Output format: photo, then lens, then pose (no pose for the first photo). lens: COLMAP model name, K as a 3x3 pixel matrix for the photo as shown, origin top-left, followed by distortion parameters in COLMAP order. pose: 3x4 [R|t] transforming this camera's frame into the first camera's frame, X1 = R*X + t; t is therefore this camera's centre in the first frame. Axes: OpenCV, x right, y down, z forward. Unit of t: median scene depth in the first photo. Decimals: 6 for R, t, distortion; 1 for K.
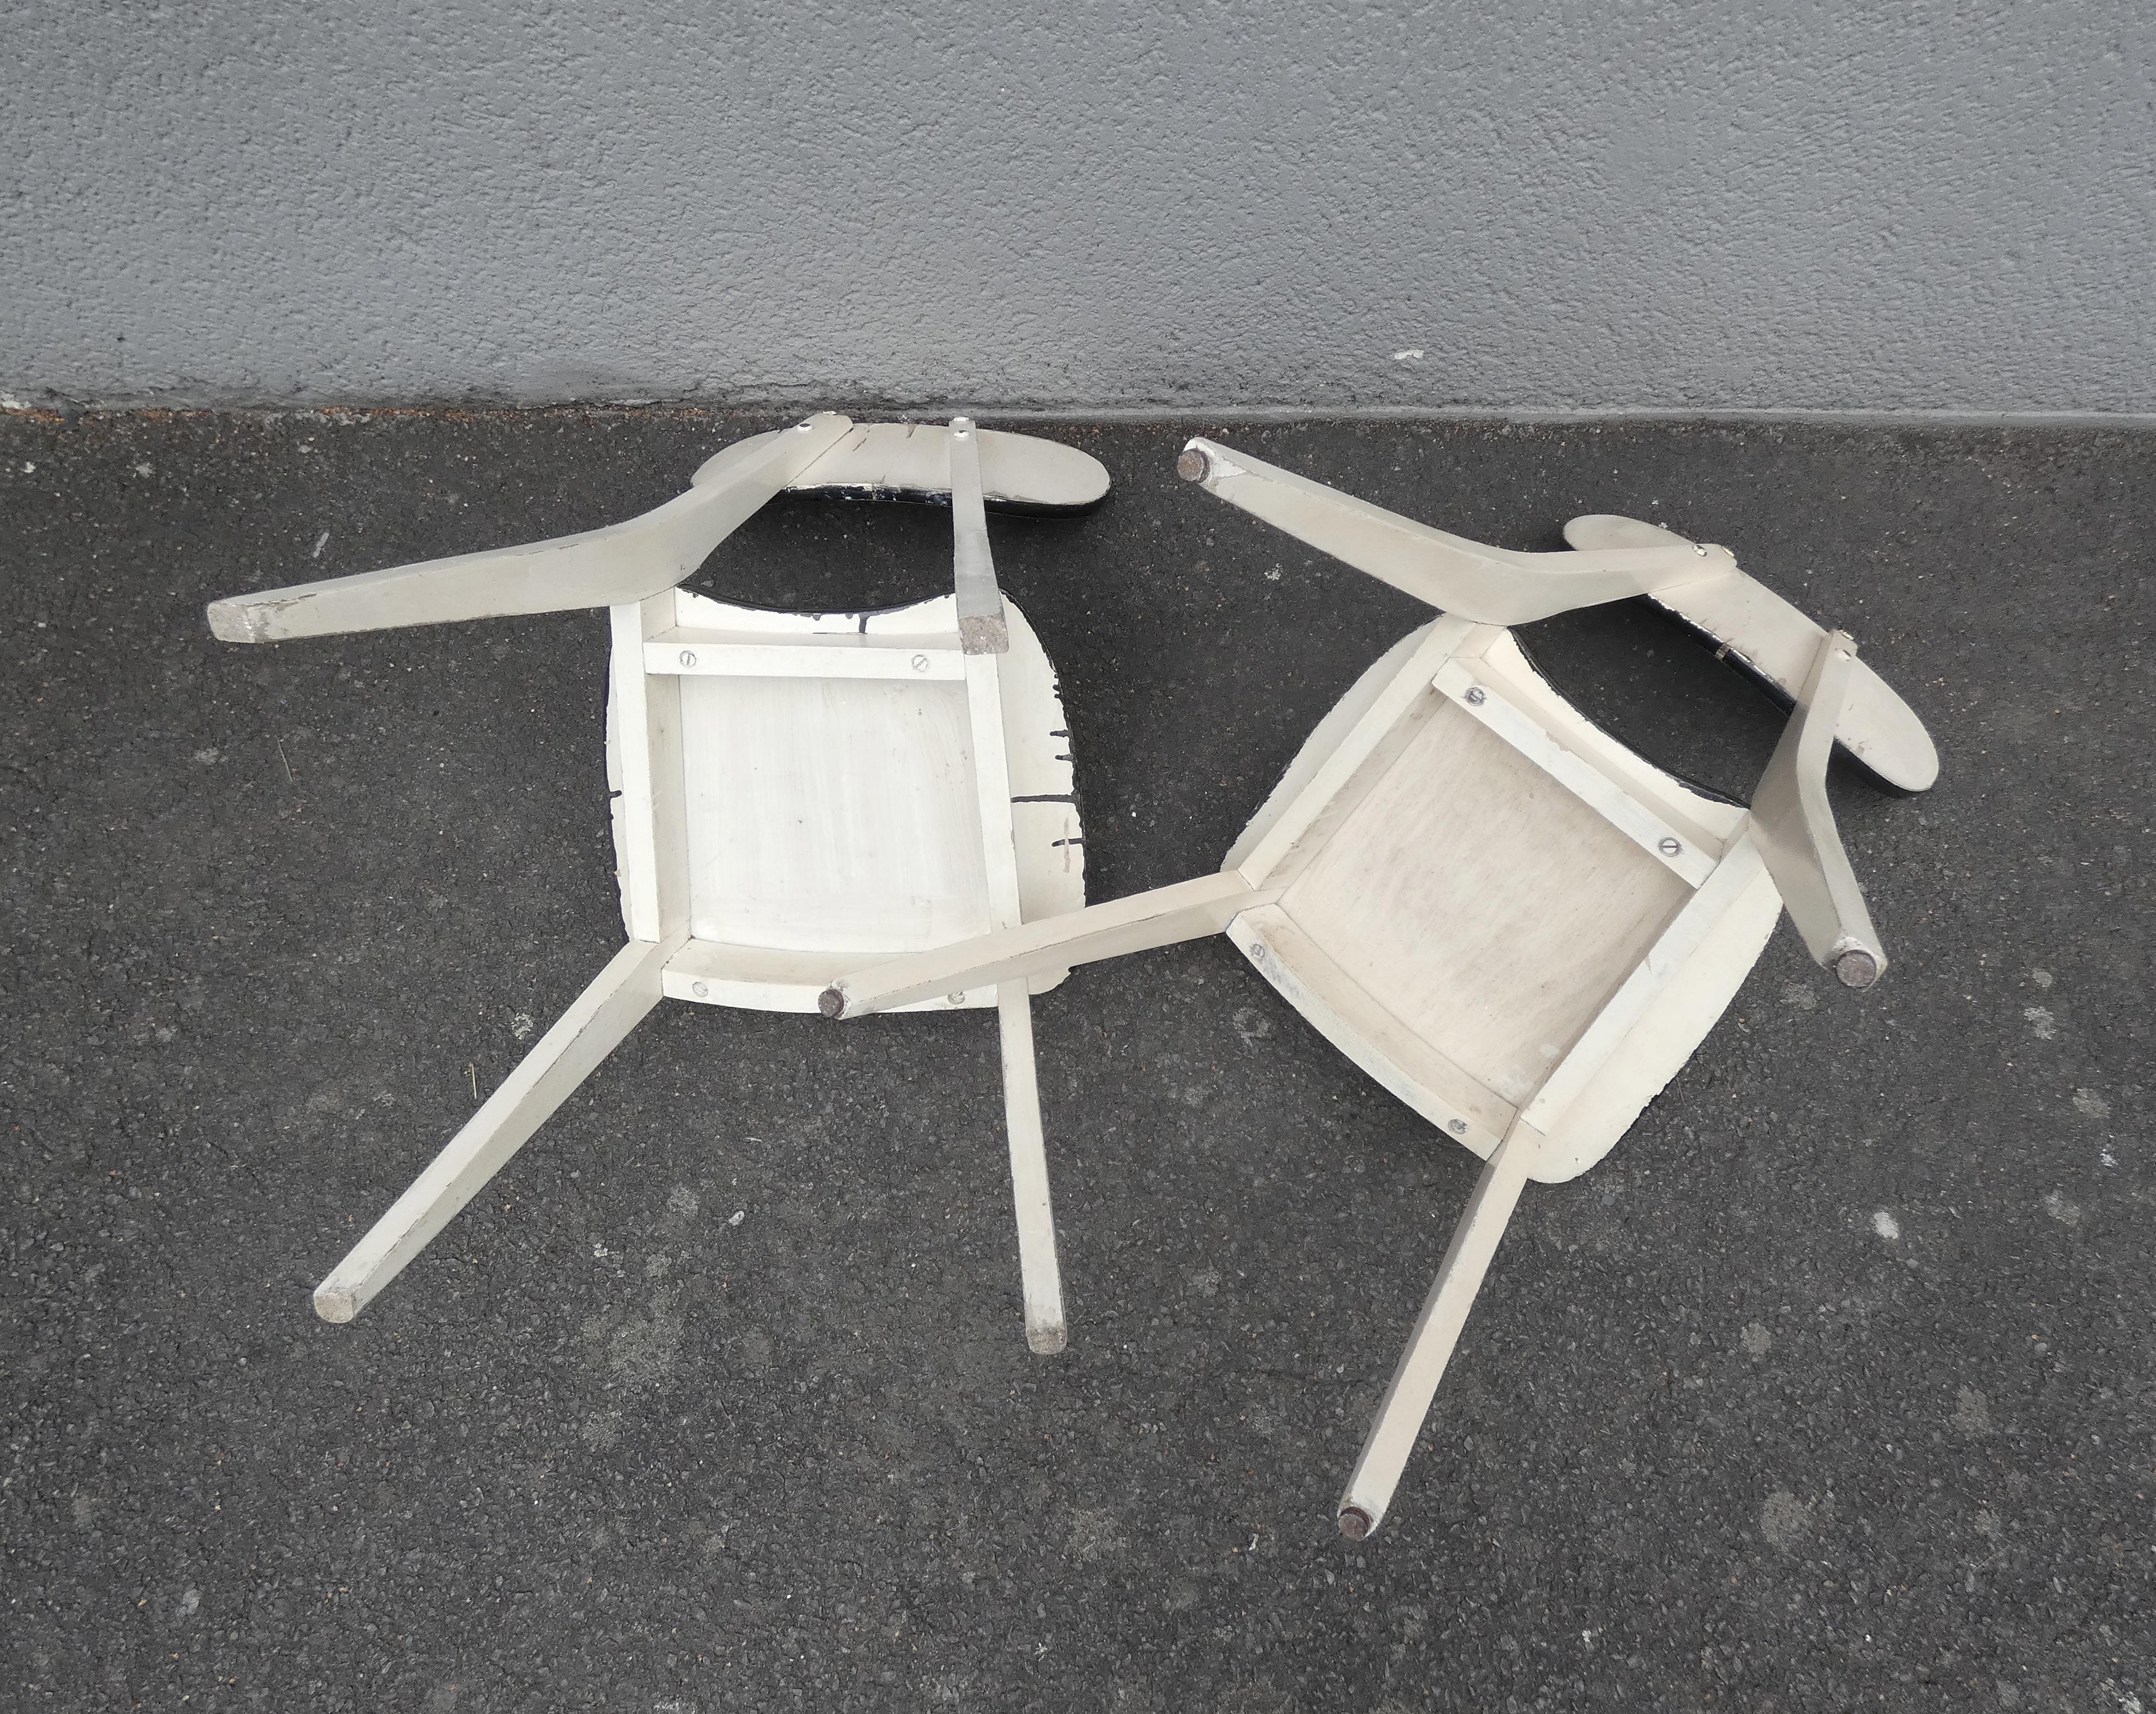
lens RADIAL K [[1585.2, 0, 1152.3], [0, 1585.2, 887.7], [0, 0, 1]] dist [0.001936, -0.029358]
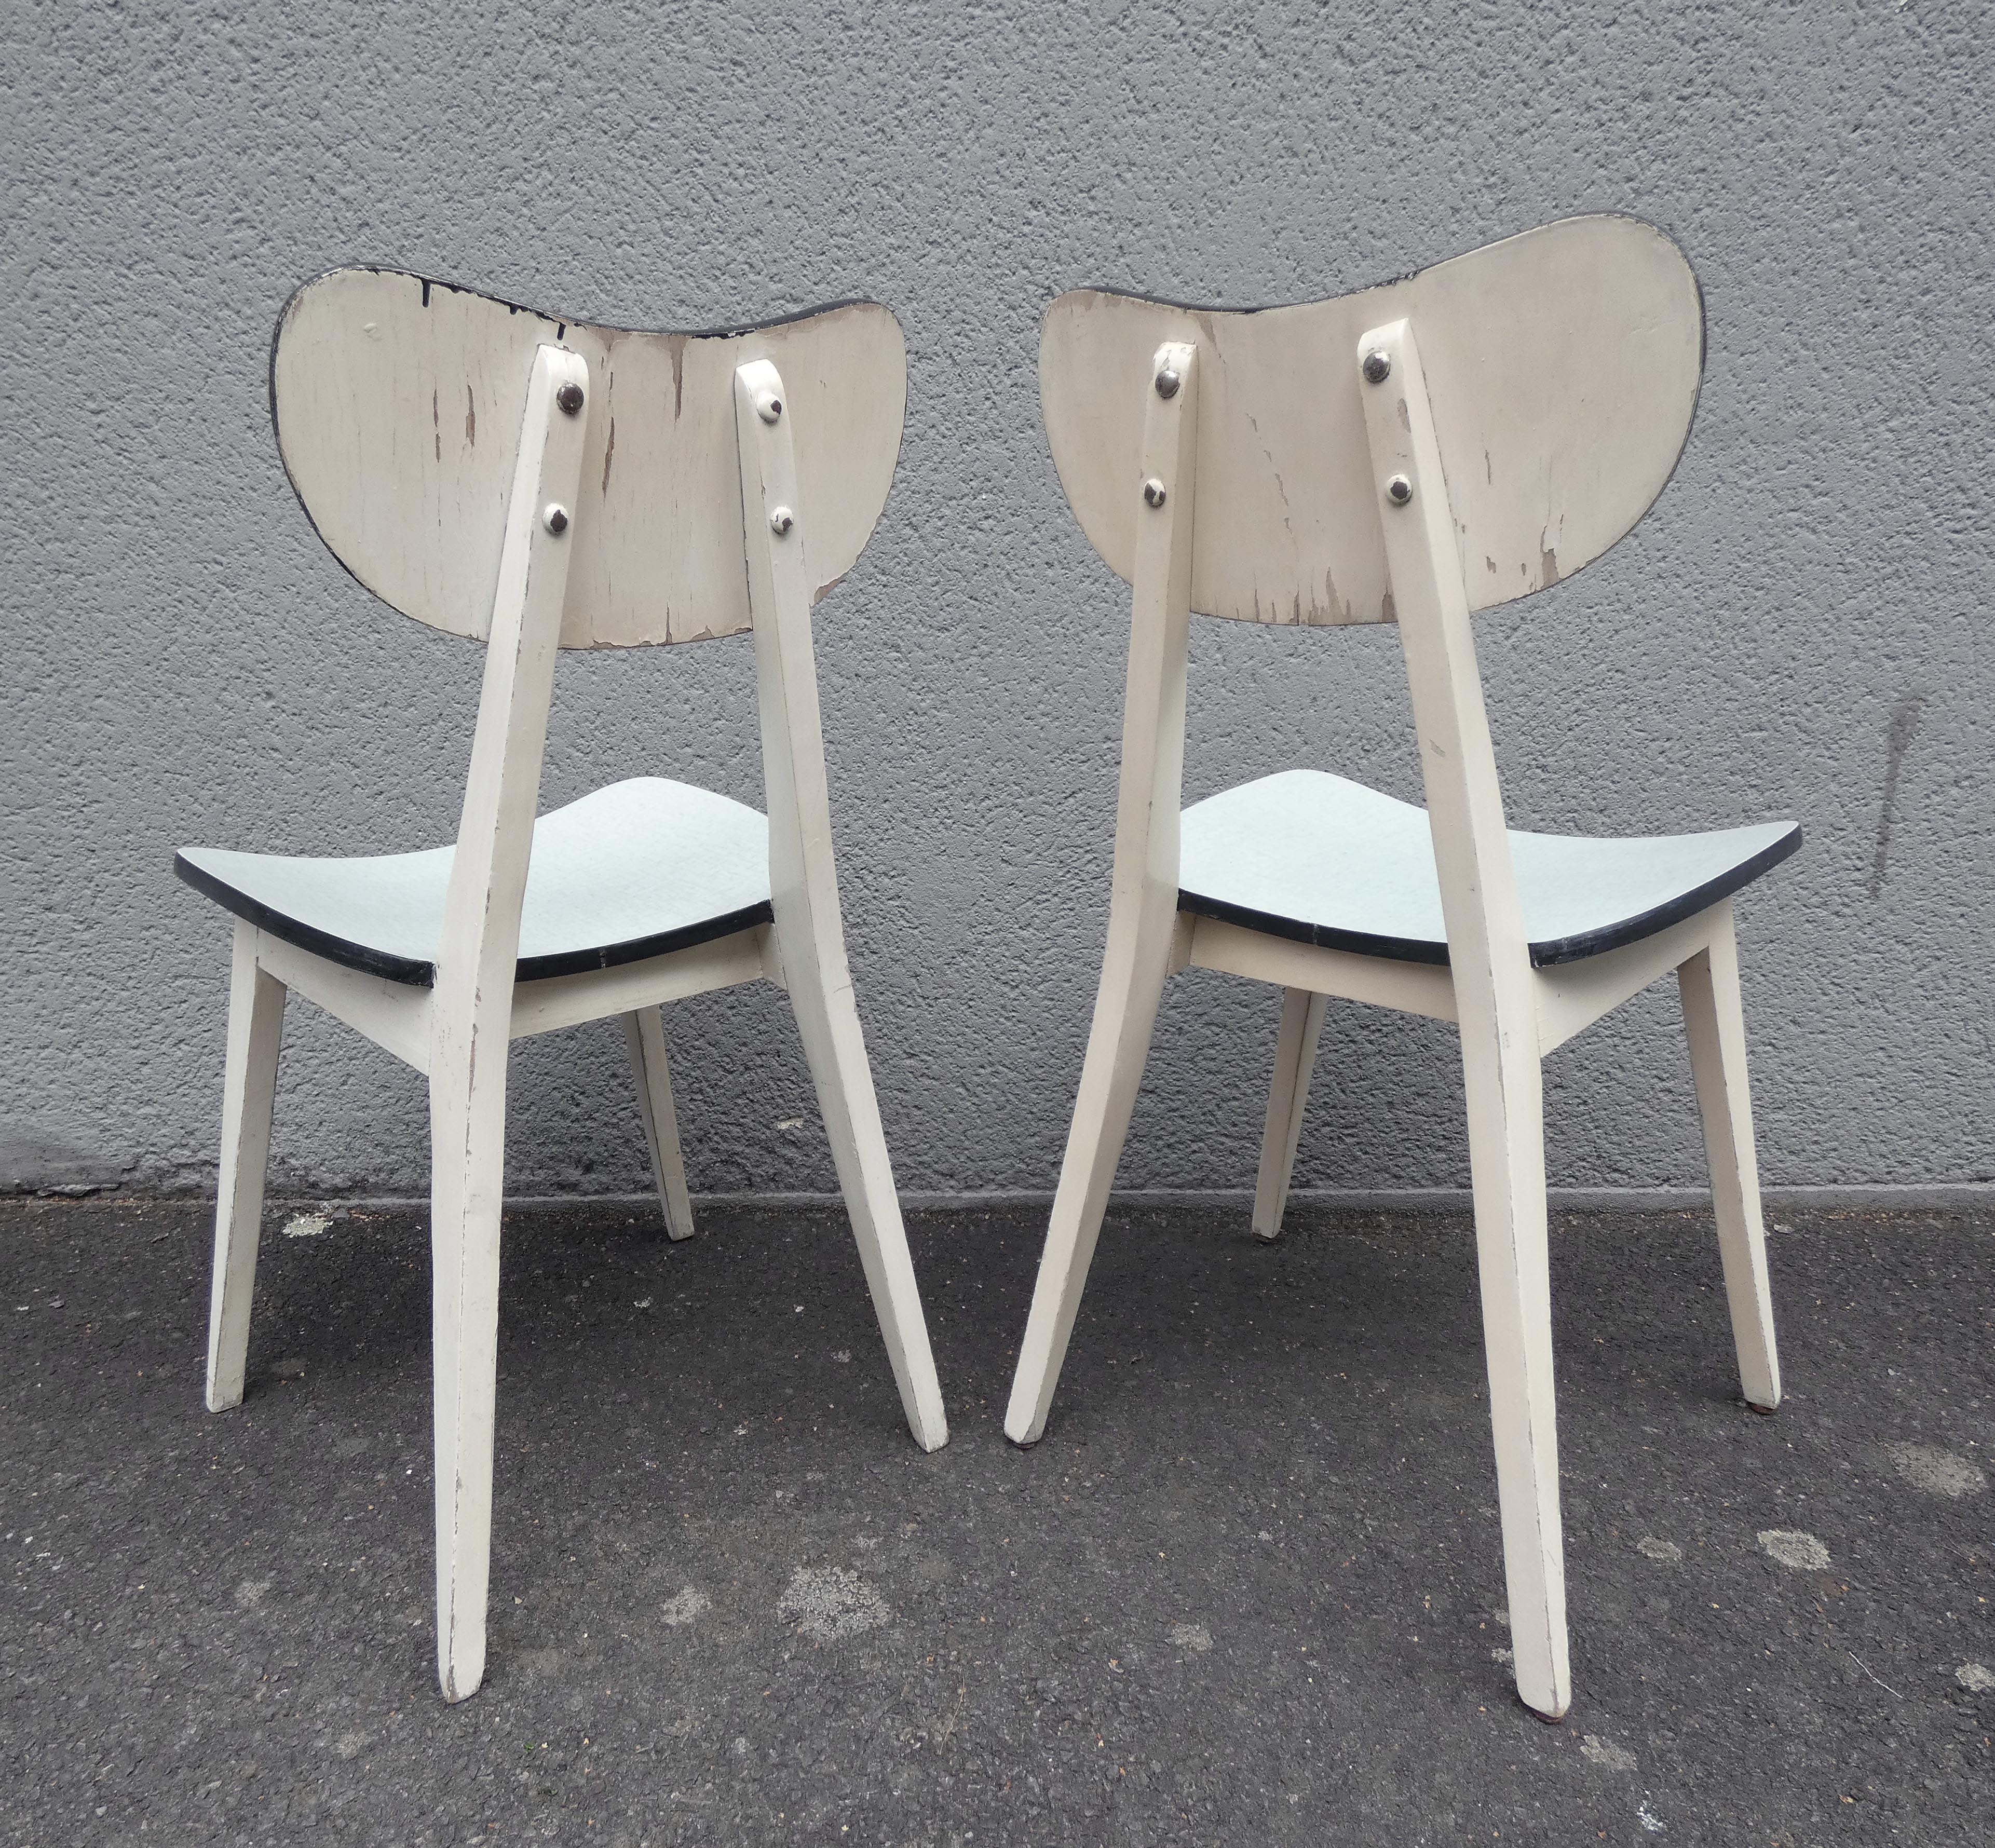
lens RADIAL K [[1513.8, 0, 915.7], [0, 1513.8, 916.4], [0, 0, 1]] dist [-0.006267, 0.005205]
pose [[0.999879, 0.010581, -0.011401, 0.279757], [-0.015472, 0.601361, -0.798828, 0.438510], [-0.001596, 0.798908, 0.601452, 0.287918]]
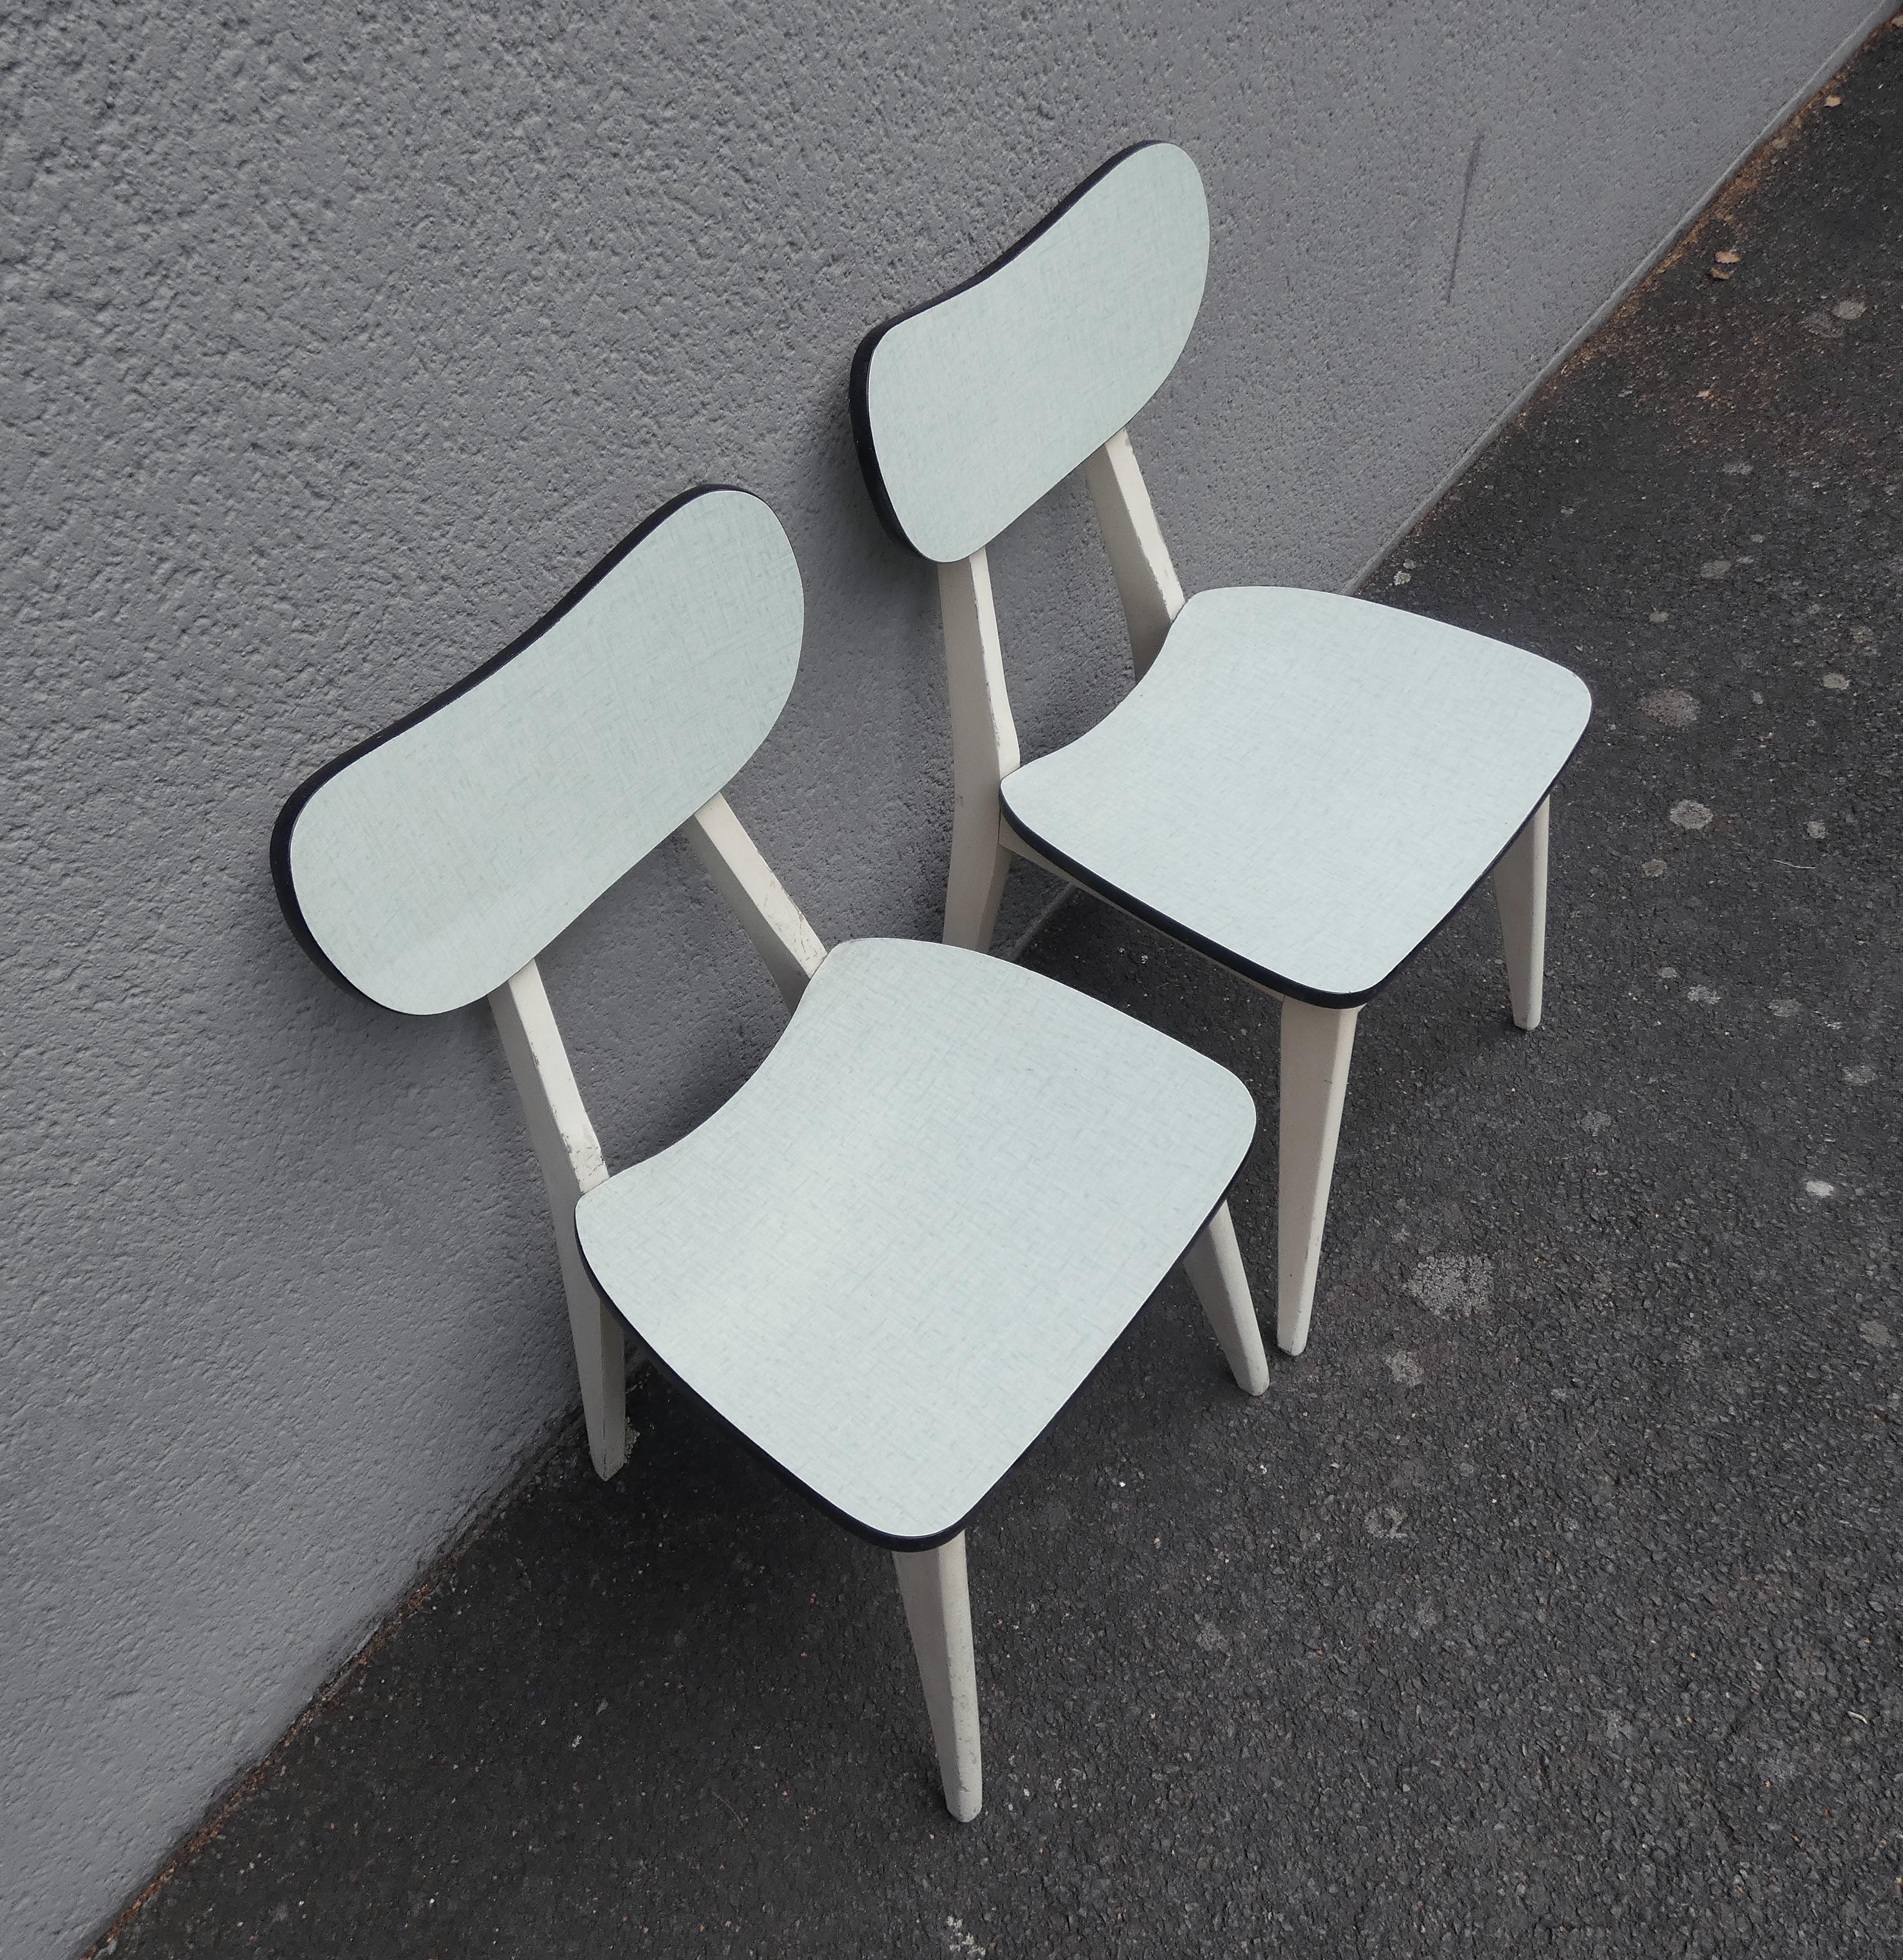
lens RADIAL K [[1621.5, 0, 873.4], [0, 1621.5, 974.6], [0, 0, 1]] dist [-0.011650, 0.009363]
pose [[0.617216, -0.649112, 0.444632, -0.361321], [0.765015, 0.627158, -0.146375, -0.224776], [-0.183841, 0.430495, 0.883672, 0.018614]]
